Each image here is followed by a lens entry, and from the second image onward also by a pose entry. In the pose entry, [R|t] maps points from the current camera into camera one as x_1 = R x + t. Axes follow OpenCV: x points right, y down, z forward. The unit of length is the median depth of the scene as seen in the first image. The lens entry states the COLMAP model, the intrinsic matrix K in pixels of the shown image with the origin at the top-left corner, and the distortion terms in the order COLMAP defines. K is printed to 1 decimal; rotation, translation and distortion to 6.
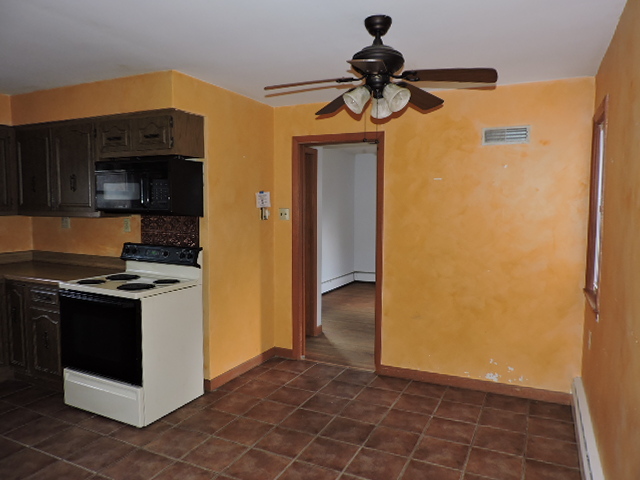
lens RADIAL K [[459.2, 0, 319.0], [0, 459.2, 240.1], [0, 0, 1]] dist [0.002625, -0.003739]
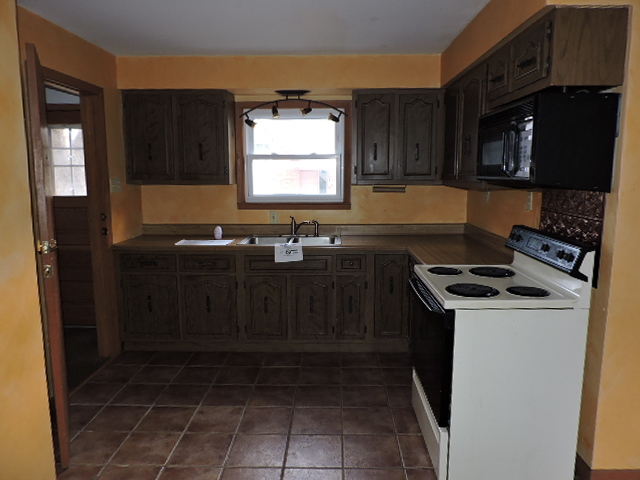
lens RADIAL K [[459.2, 0, 320.1], [0, 459.2, 238.4], [0, 0, 1]] dist [0.002625, -0.003739]
pose [[0.411523, 0.117377, -0.903810, 0.119559], [-0.059333, 0.993019, 0.101947, -0.030725], [0.909466, 0.011672, 0.415614, 0.449463]]
